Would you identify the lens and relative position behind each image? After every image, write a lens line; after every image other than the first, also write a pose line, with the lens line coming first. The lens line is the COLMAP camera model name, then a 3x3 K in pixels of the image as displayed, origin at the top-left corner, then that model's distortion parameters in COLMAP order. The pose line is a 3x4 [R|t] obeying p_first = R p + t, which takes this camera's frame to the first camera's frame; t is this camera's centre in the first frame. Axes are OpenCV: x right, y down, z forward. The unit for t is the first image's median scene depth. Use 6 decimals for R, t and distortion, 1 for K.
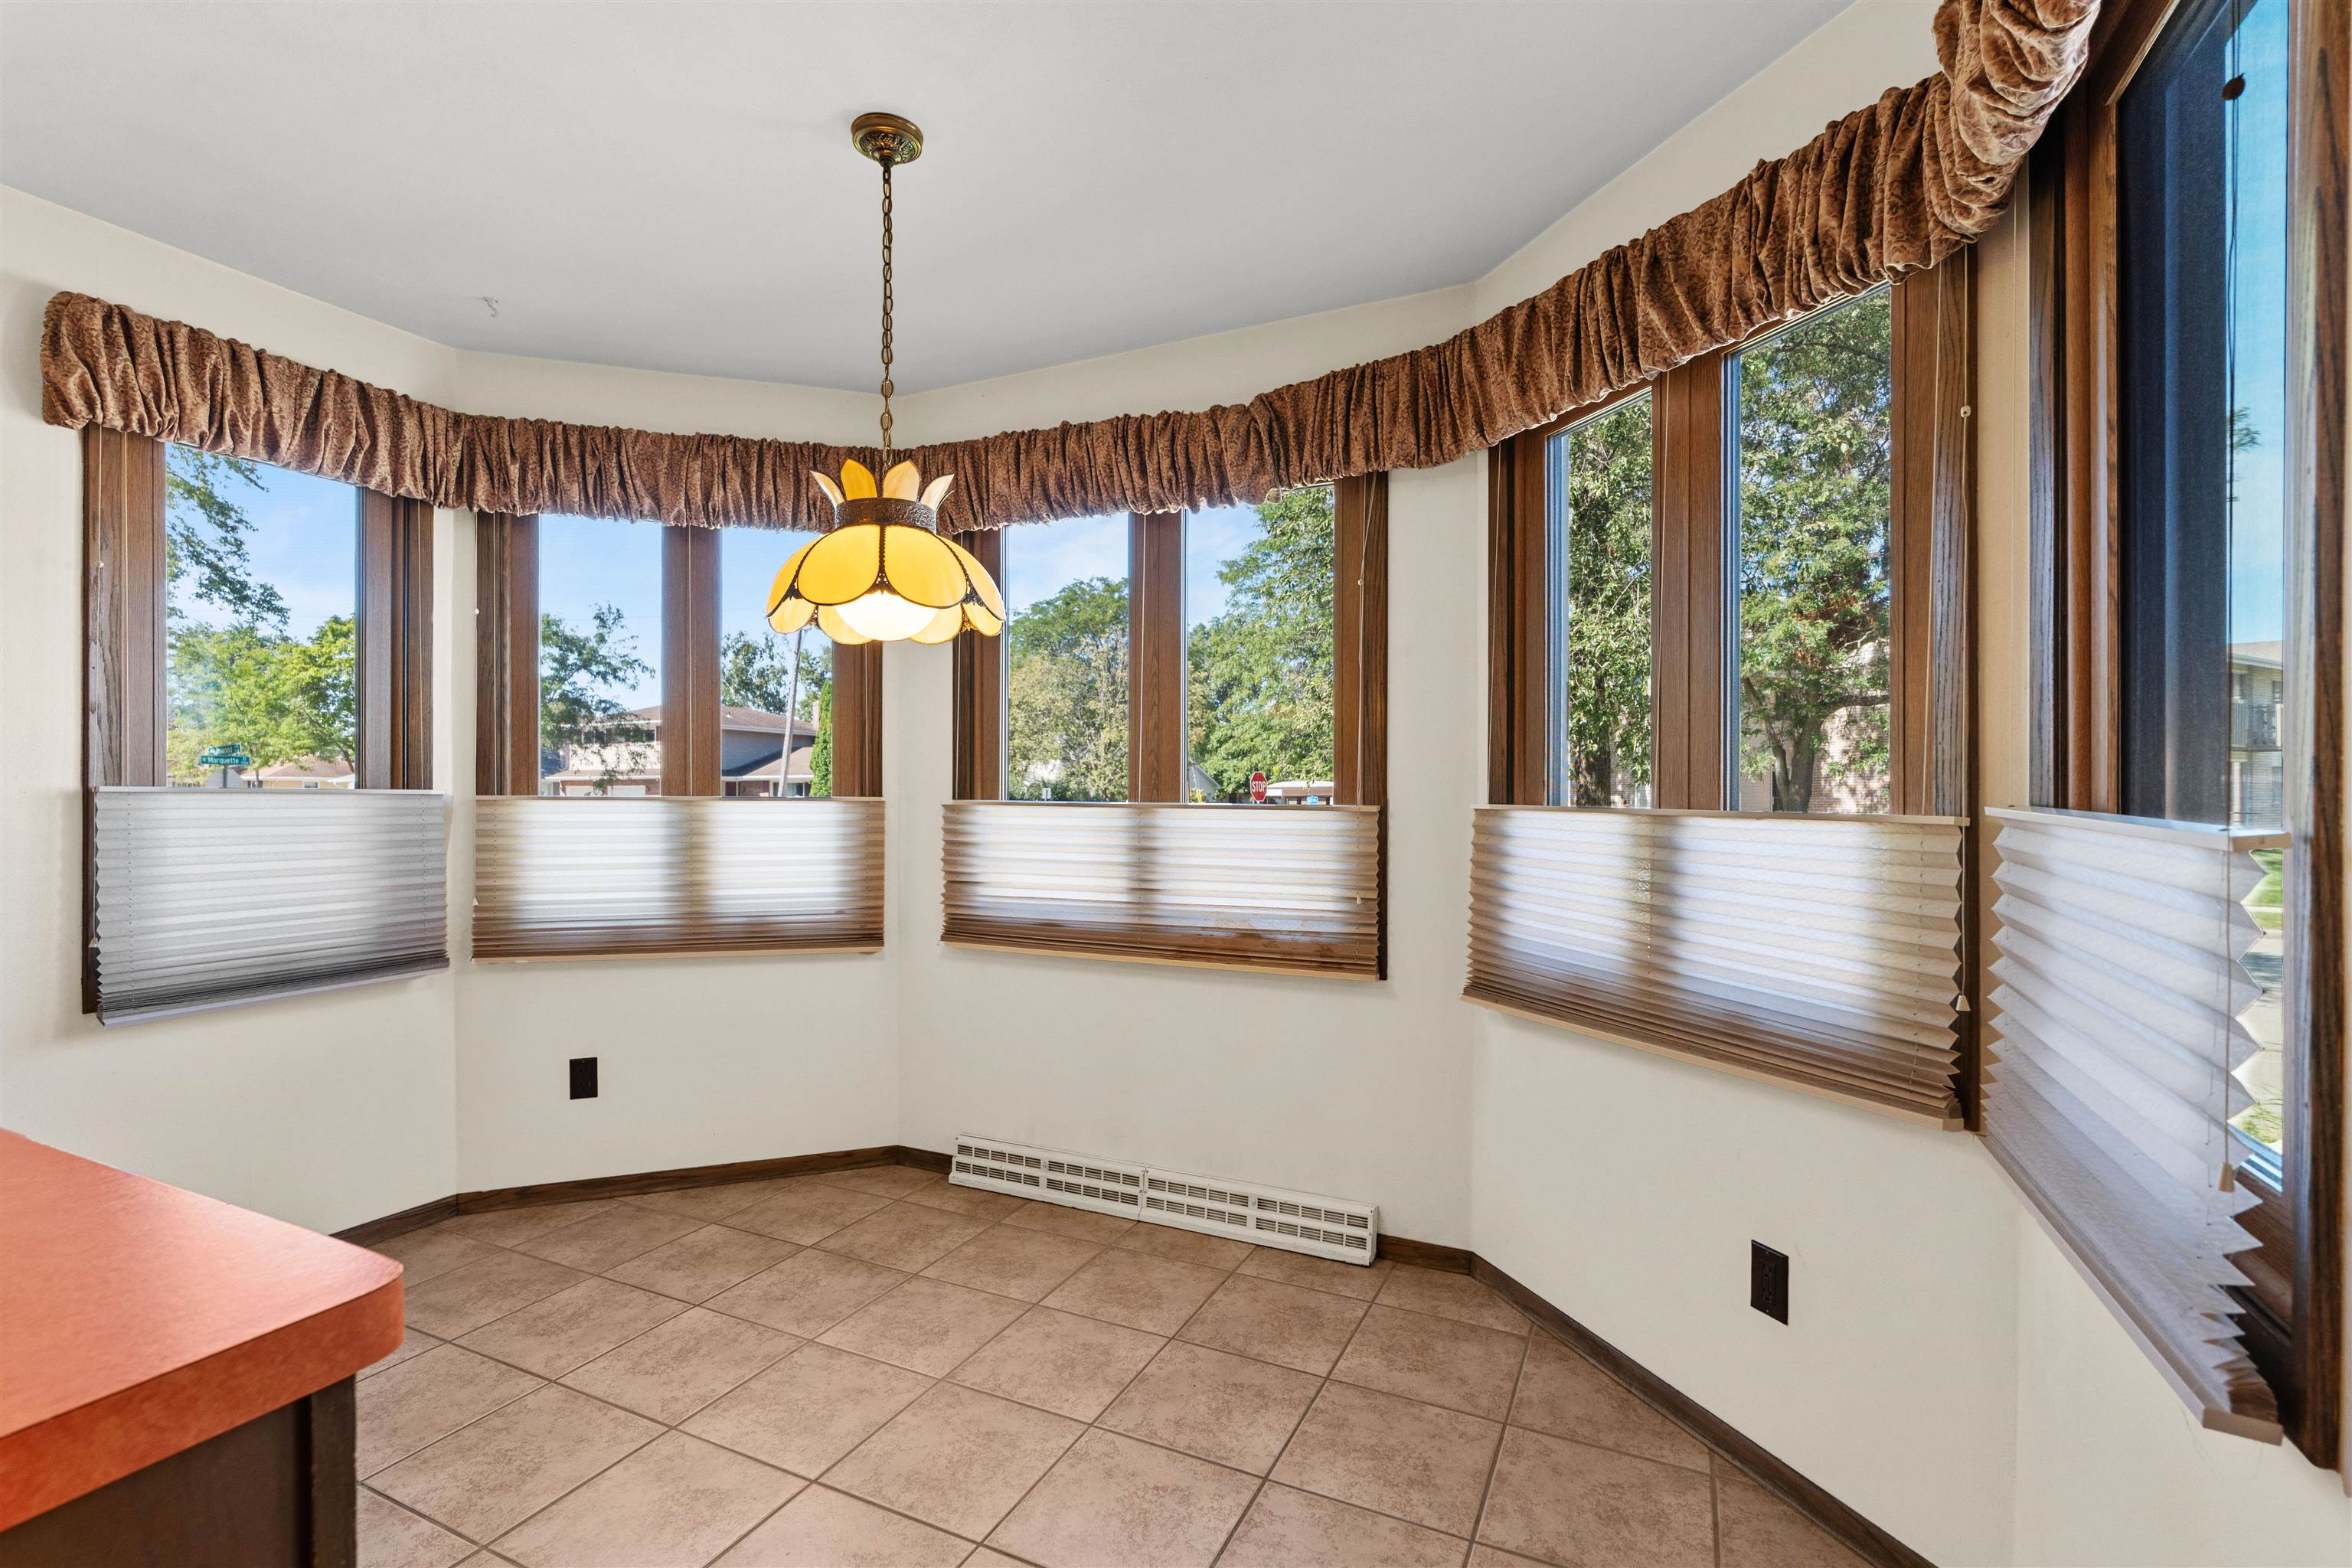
lens RADIAL K [[1061.3, 0, 1157.9], [0, 1061.3, 799.9], [0, 0, 1]] dist [-0.008983, 0.003233]
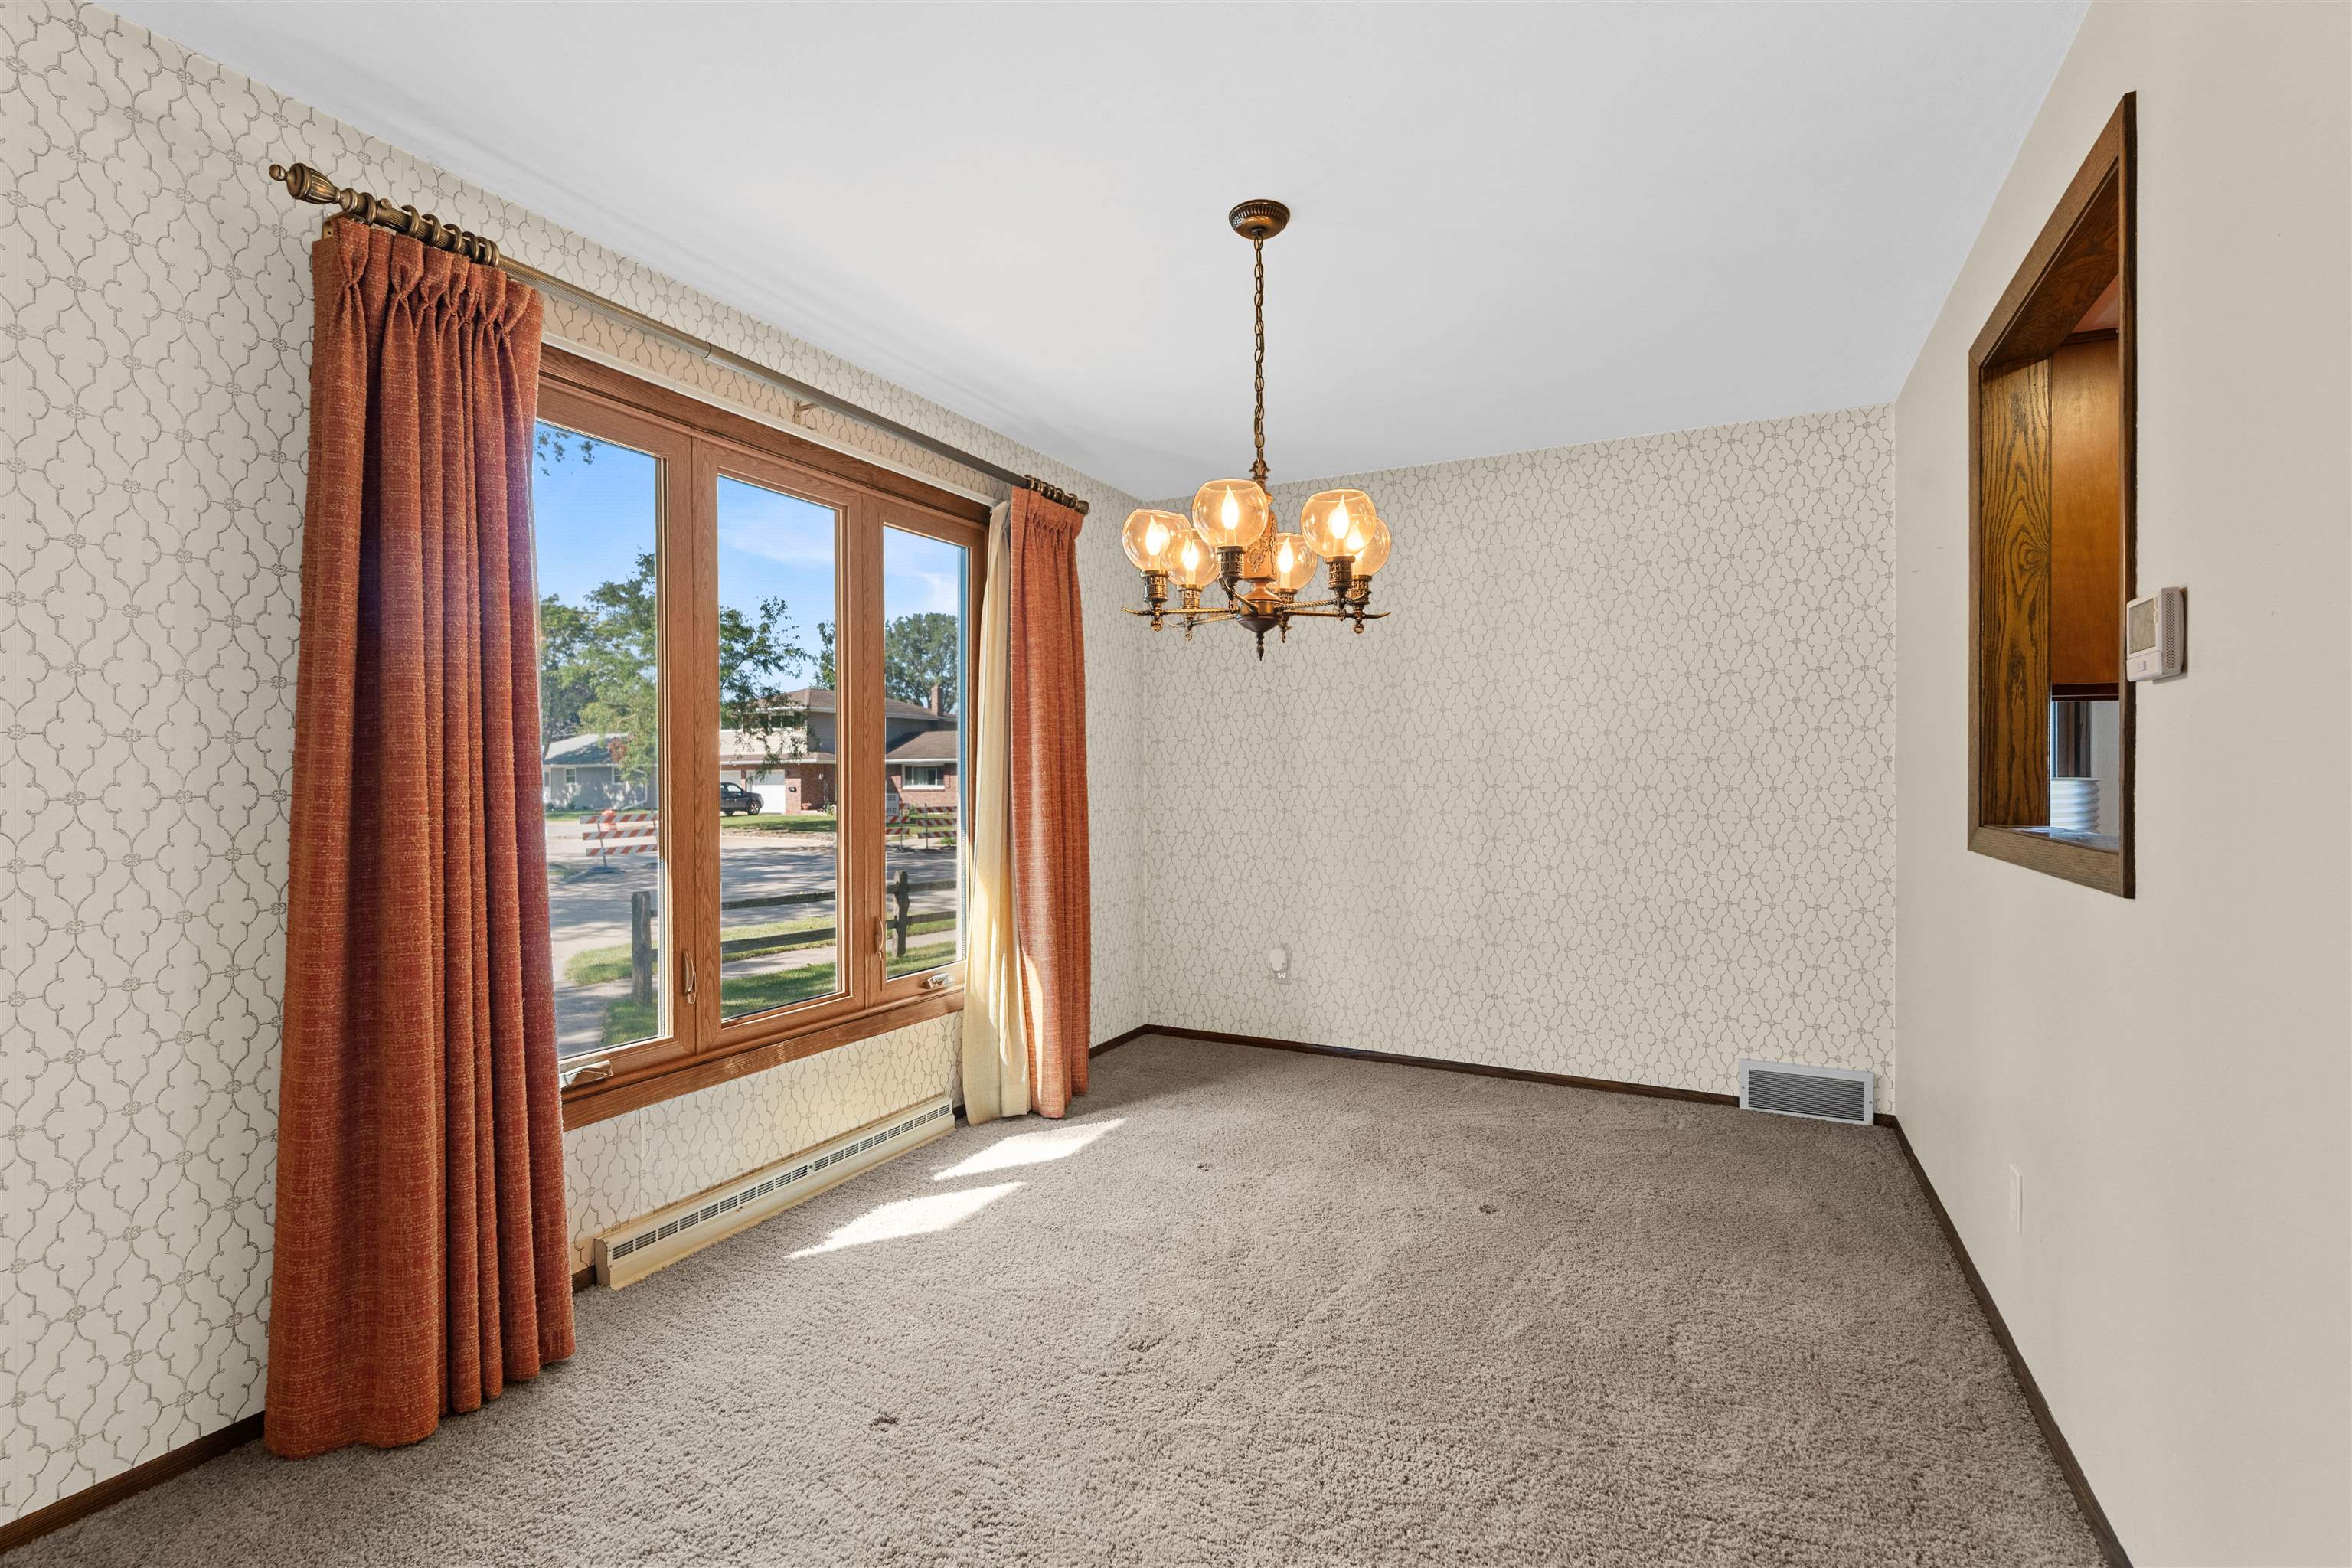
lens RADIAL K [[1061.3, 0, 1160.5], [0, 1061.3, 779.7], [0, 0, 1]] dist [-0.008983, 0.003233]
pose [[0.999653, -0.004165, -0.026024, -1.785997], [0.004122, 0.999990, -0.001697, -0.004563], [0.026031, 0.001589, 0.999660, -0.529701]]
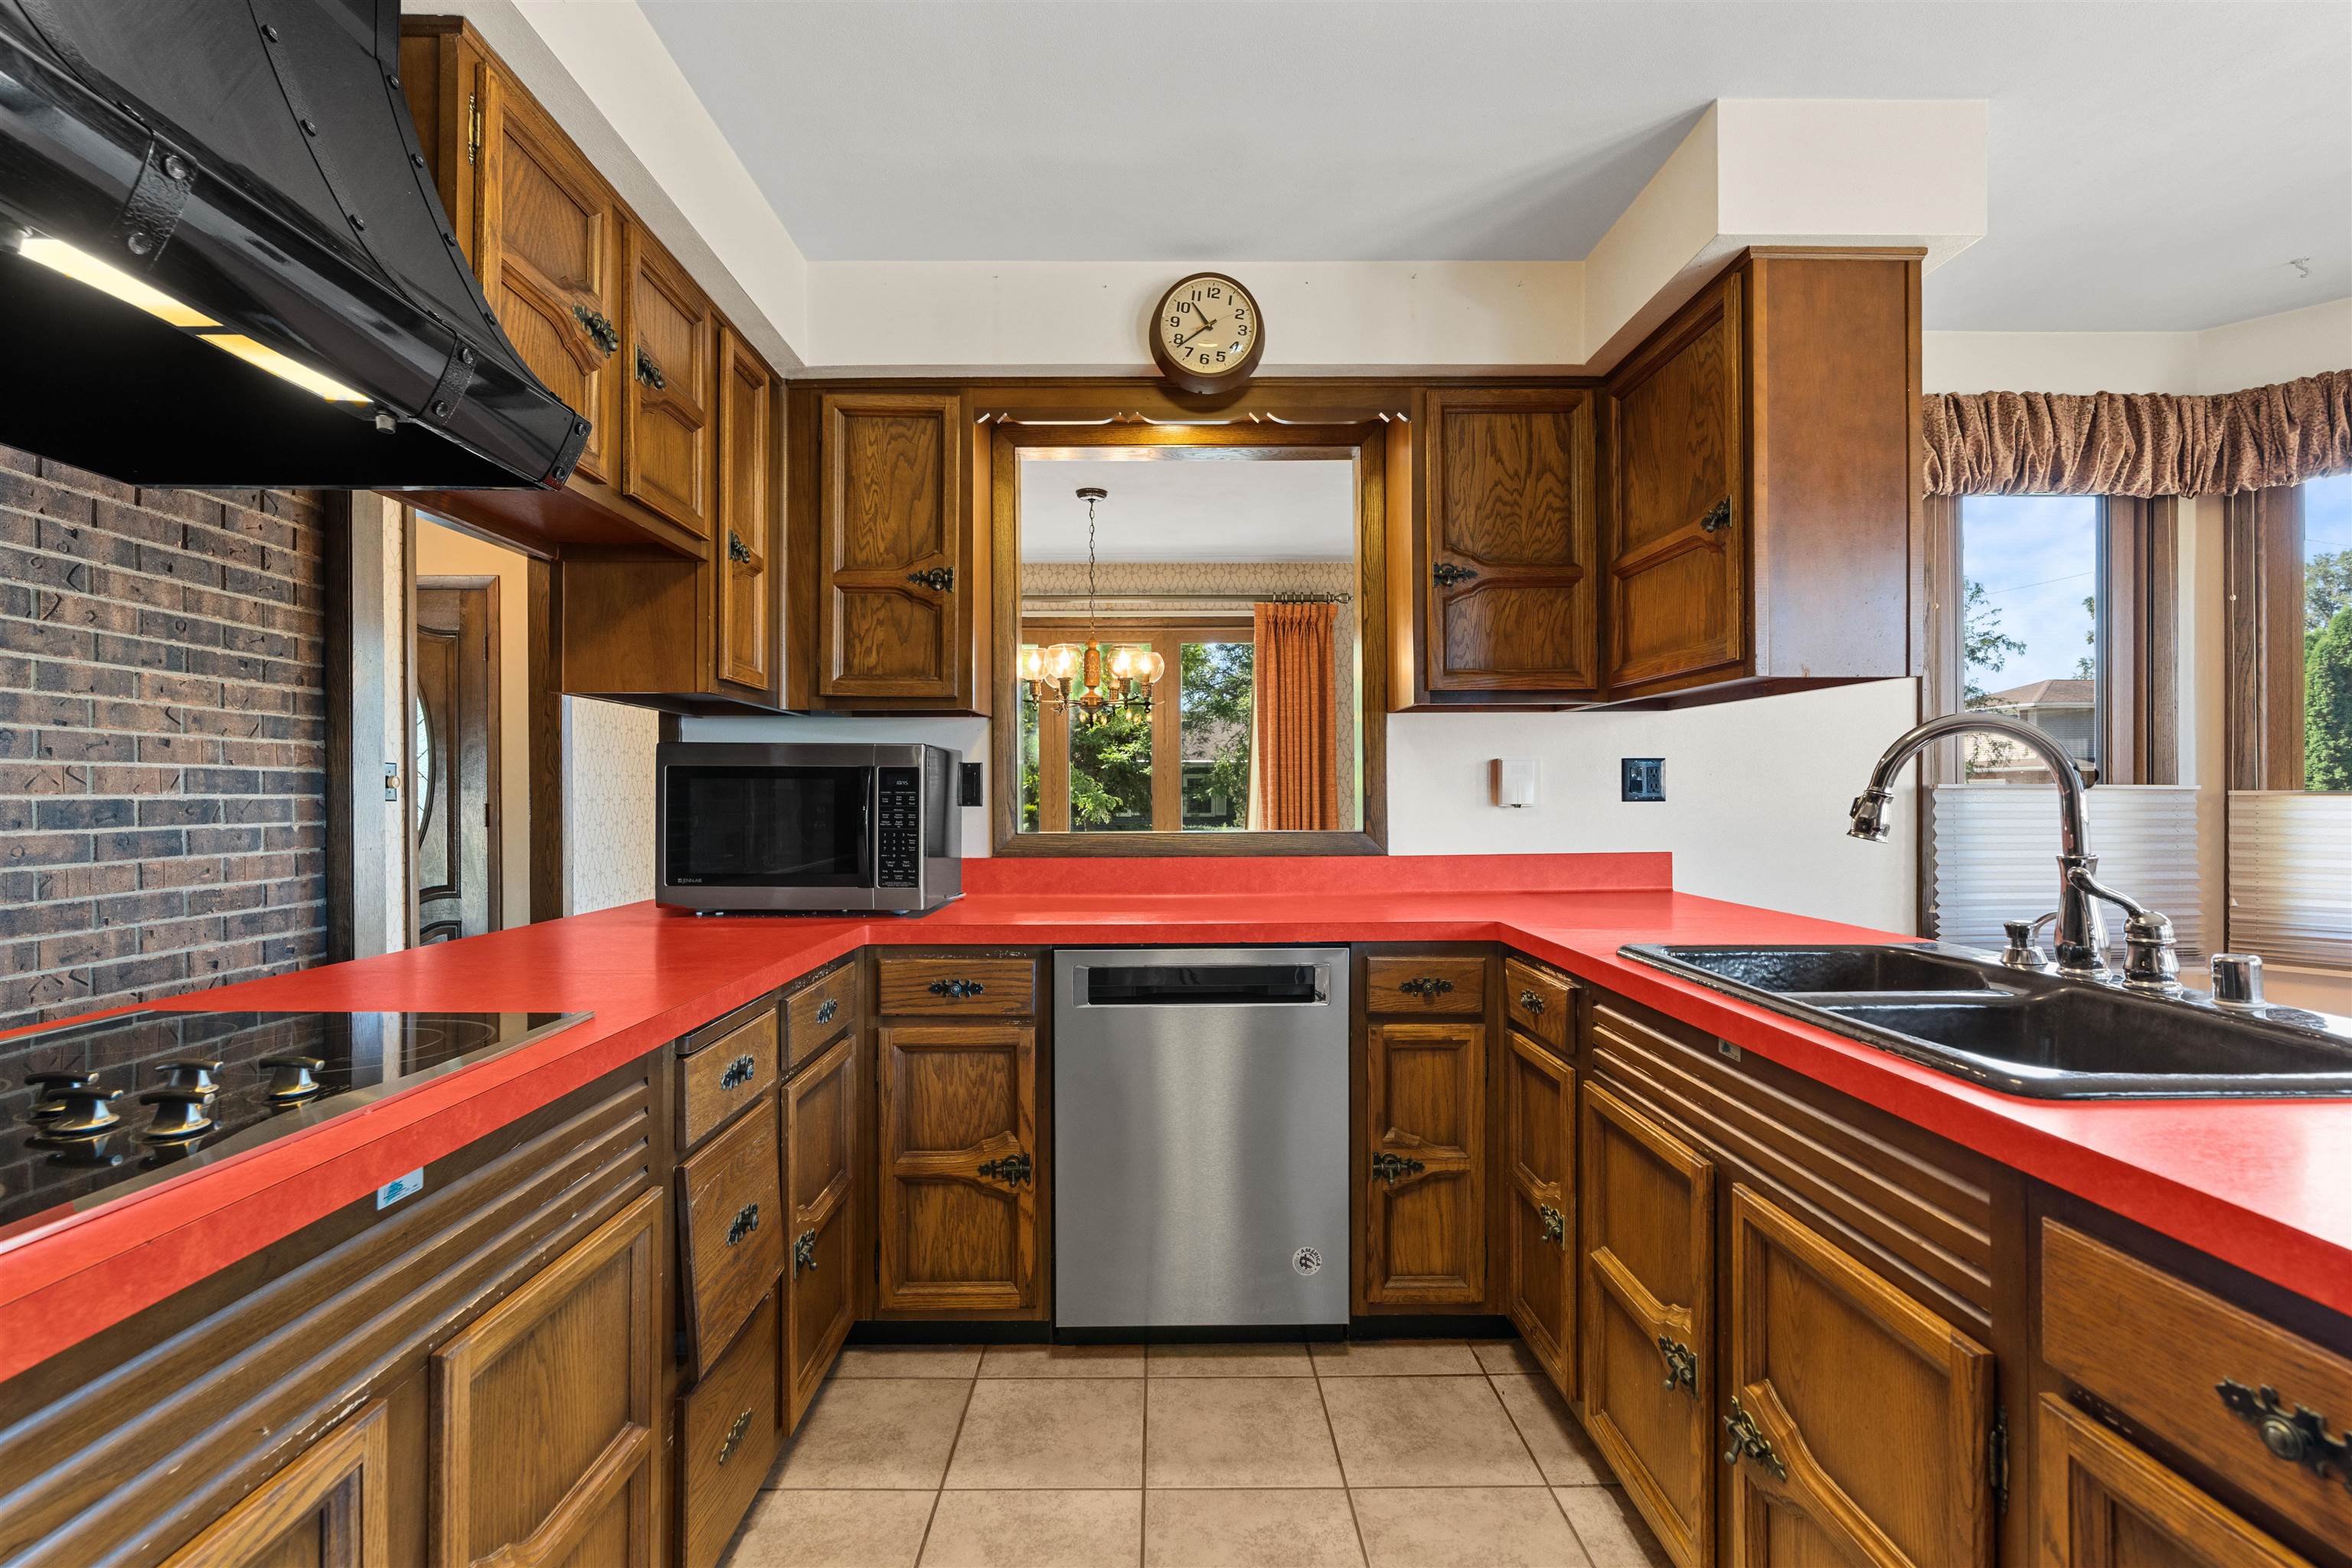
lens RADIAL K [[1061.3, 0, 1172.4], [0, 1061.3, 793.9], [0, 0, 1]] dist [-0.008983, 0.003233]
pose [[0.451415, -0.001179, -0.892314, -0.242357], [0.000667, 0.999999, -0.000984, -0.000952], [0.892314, -0.000151, 0.451415, -0.301691]]
